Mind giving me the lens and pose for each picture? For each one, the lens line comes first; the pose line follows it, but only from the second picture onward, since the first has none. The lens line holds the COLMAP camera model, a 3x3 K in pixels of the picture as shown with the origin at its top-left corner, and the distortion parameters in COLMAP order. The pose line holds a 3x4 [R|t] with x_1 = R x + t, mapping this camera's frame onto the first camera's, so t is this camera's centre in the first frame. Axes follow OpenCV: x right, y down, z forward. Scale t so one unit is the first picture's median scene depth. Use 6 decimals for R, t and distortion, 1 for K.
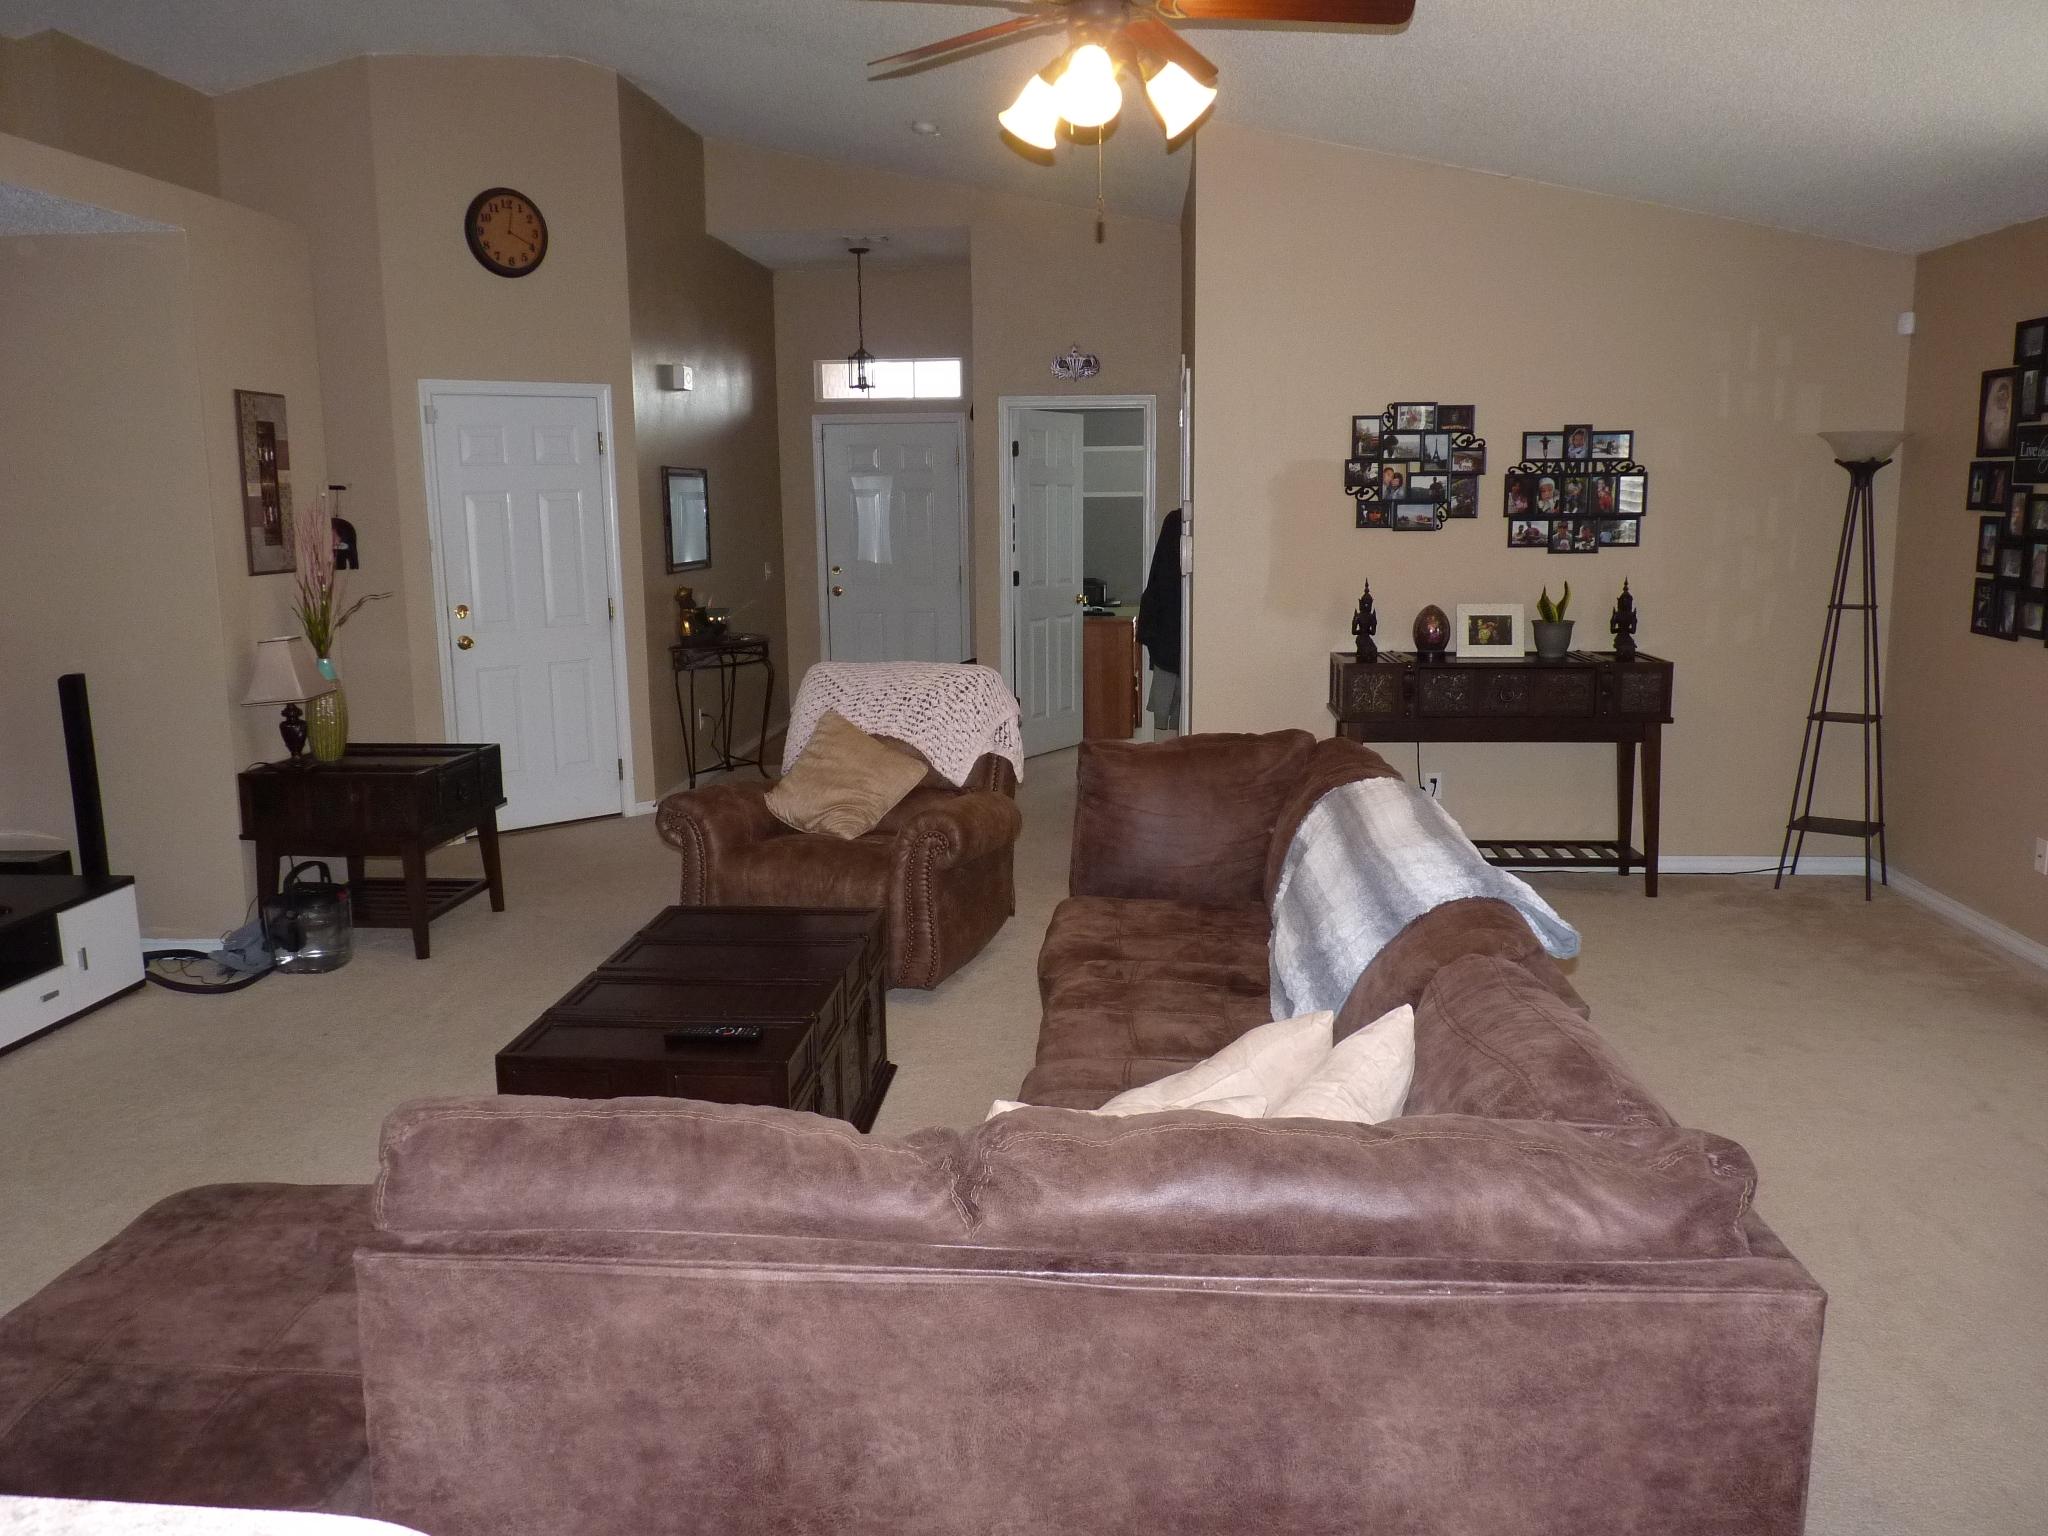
lens RADIAL K [[1645.9, 0, 1019.2], [0, 1645.9, 770.2], [0, 0, 1]] dist [-0.023313, 0.015211]
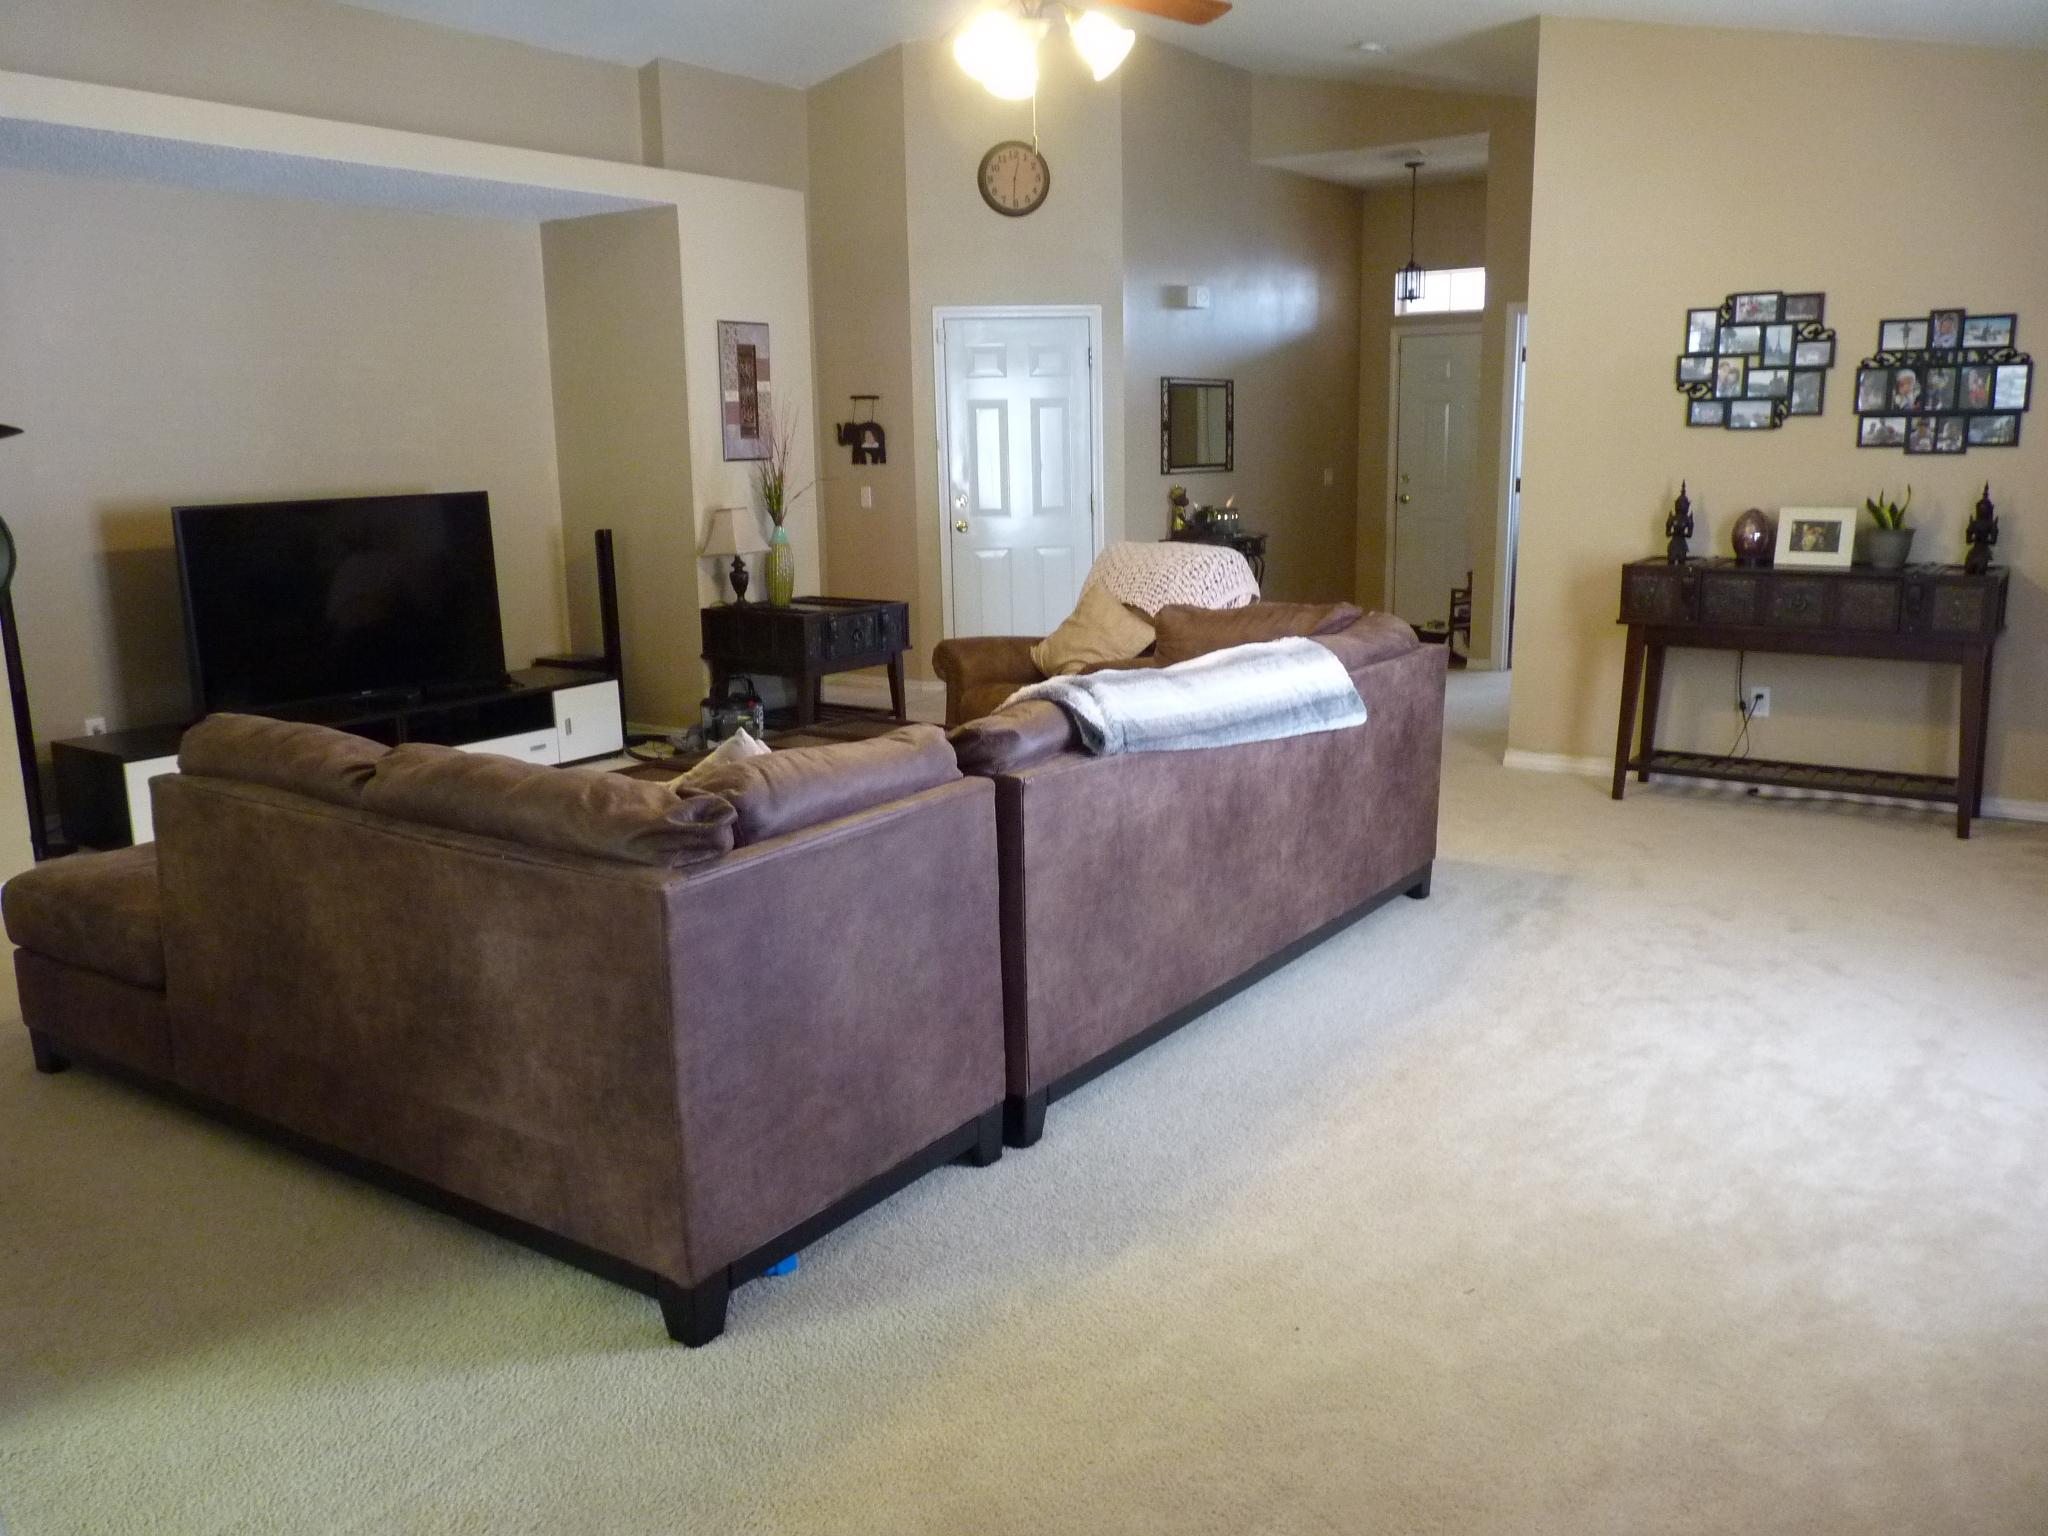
lens RADIAL K [[1645.9, 0, 1015.8], [0, 1645.9, 778.5], [0, 0, 1]] dist [-0.023313, 0.015211]
pose [[0.857864, 0.104202, -0.503201, 0.377908], [-0.079770, 0.994358, 0.069916, 0.022394], [0.507647, -0.019838, 0.861337, -0.032778]]
